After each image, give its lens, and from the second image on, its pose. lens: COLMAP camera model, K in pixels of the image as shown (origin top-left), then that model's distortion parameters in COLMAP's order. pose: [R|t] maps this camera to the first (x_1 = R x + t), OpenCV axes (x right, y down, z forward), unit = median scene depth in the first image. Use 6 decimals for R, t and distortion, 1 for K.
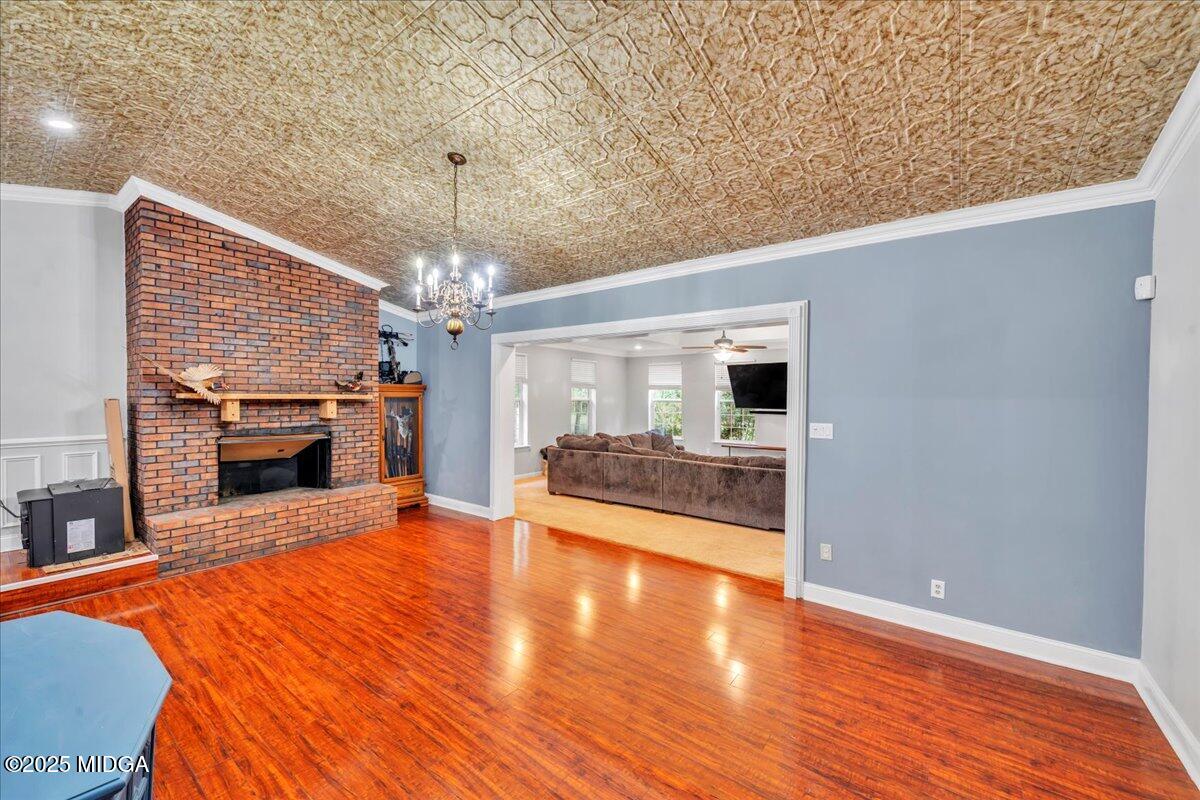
lens RADIAL K [[468.8, 0, 589.3], [0, 468.8, 399.0], [0, 0, 1]] dist [-0.004172, 0.000380]
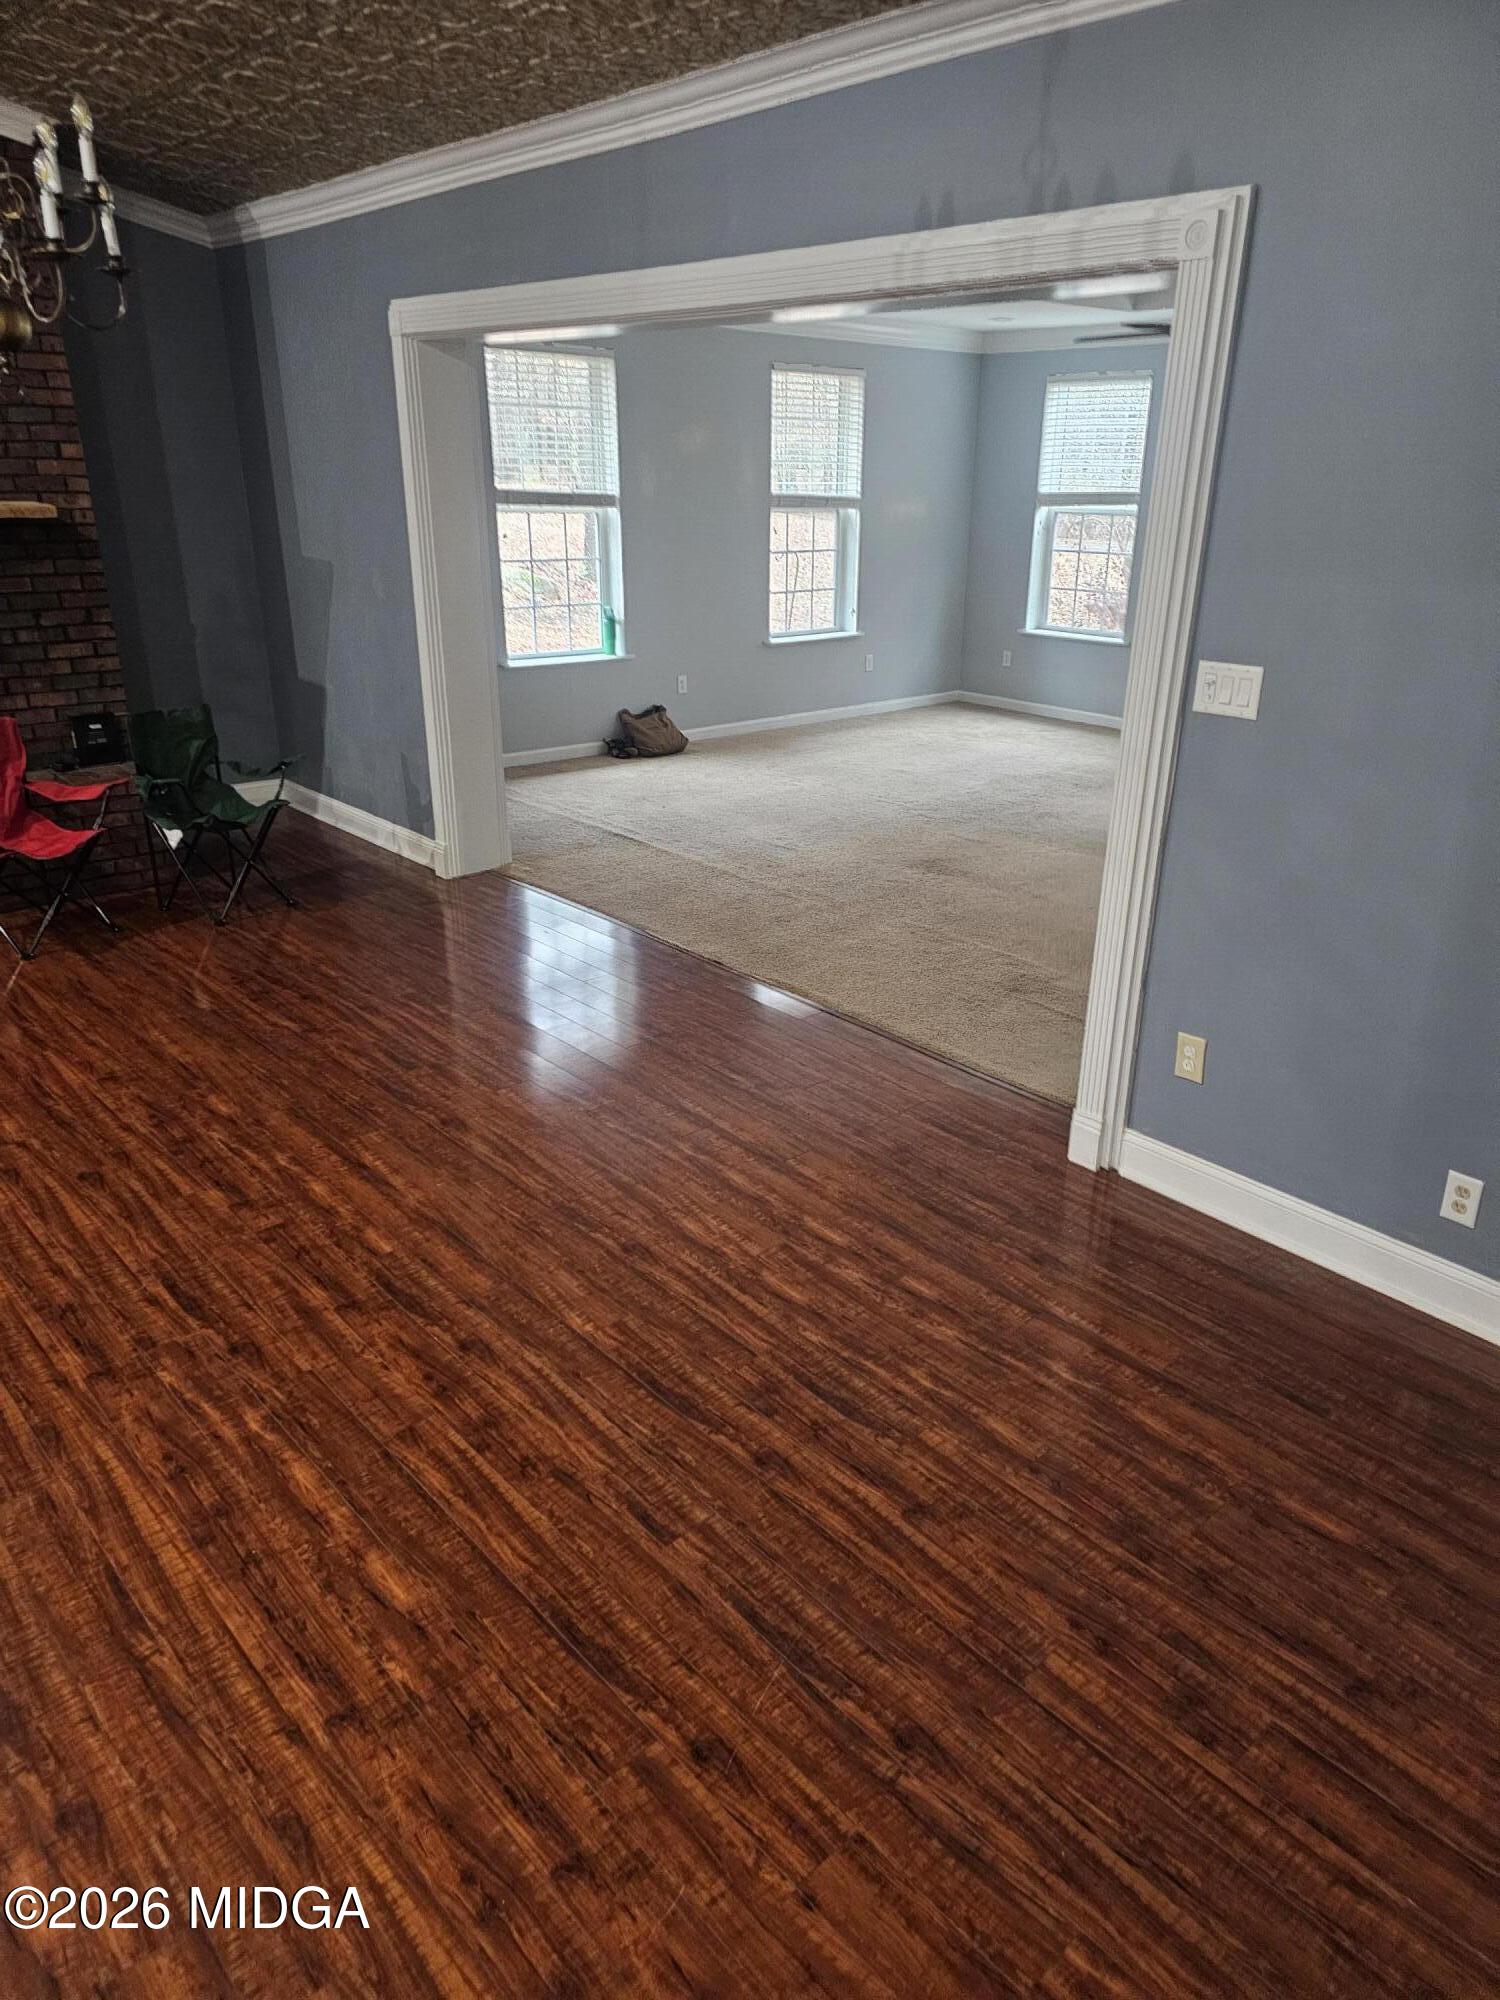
lens RADIAL K [[1349.0, 0, 757.6], [0, 1349.0, 991.0], [0, 0, 1]] dist [0.061880, -0.031876]
pose [[0.984329, 0.070462, -0.161652, 0.372740], [-0.008144, 0.933885, 0.357481, -0.066065], [0.176153, -0.350563, 0.919824, 0.069894]]
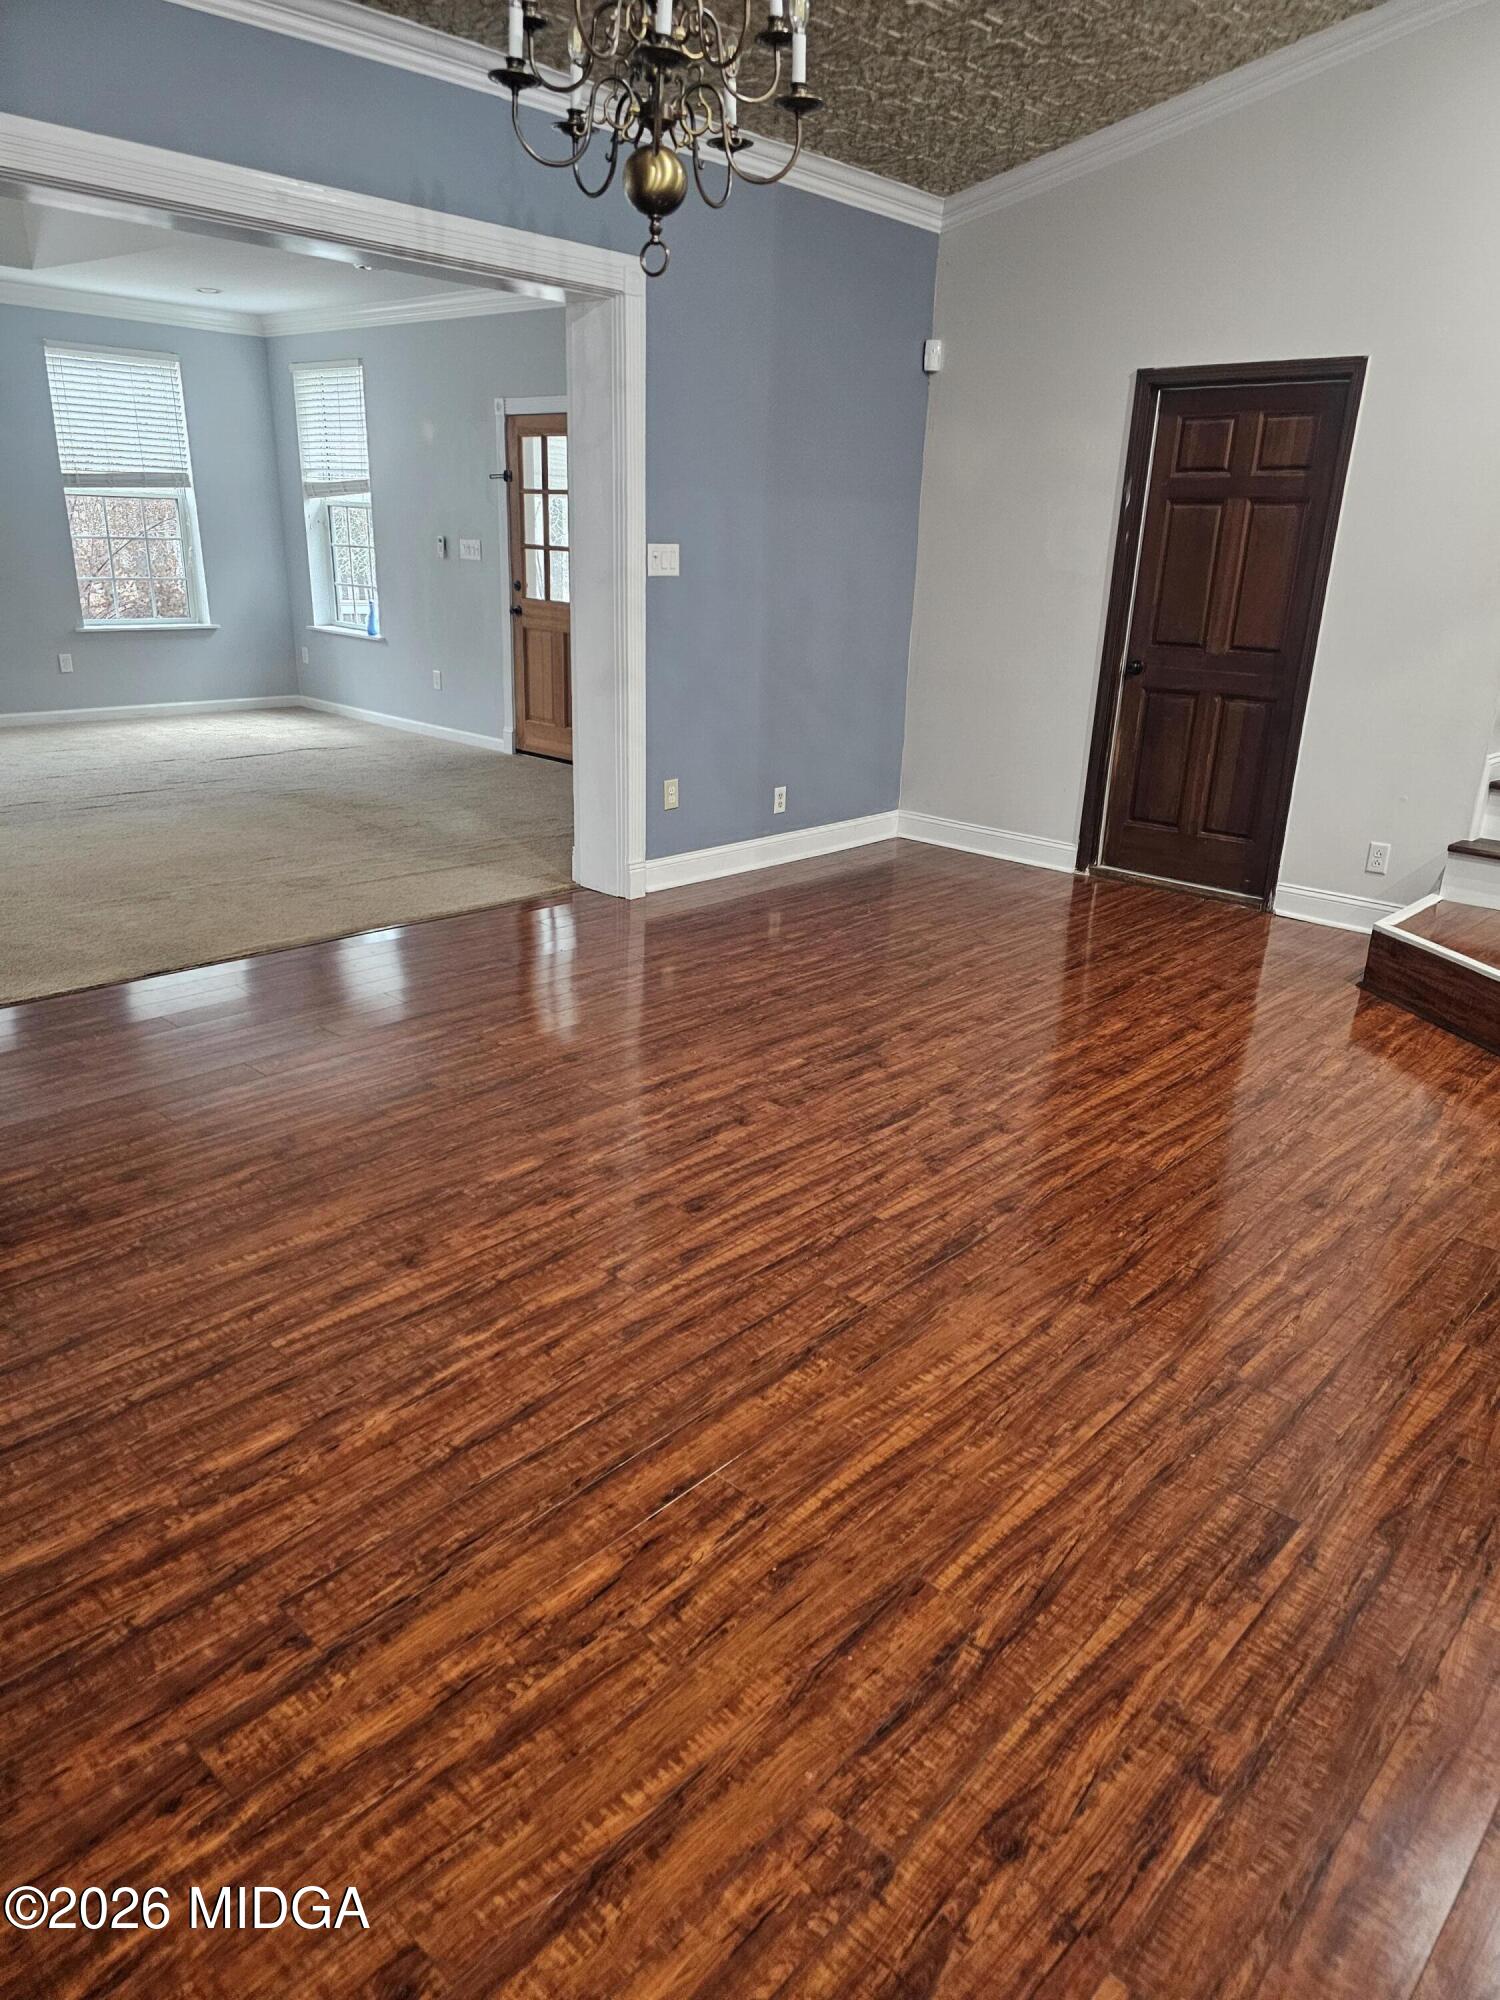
lens RADIAL K [[1349.0, 0, 747.4], [0, 1349.0, 1008.3], [0, 0, 1]] dist [0.061880, -0.031876]
pose [[0.086575, -0.335861, 0.937924, -1.117129], [-0.022070, 0.940582, 0.338850, 0.024543], [-0.996001, -0.050036, 0.074018, 0.820560]]
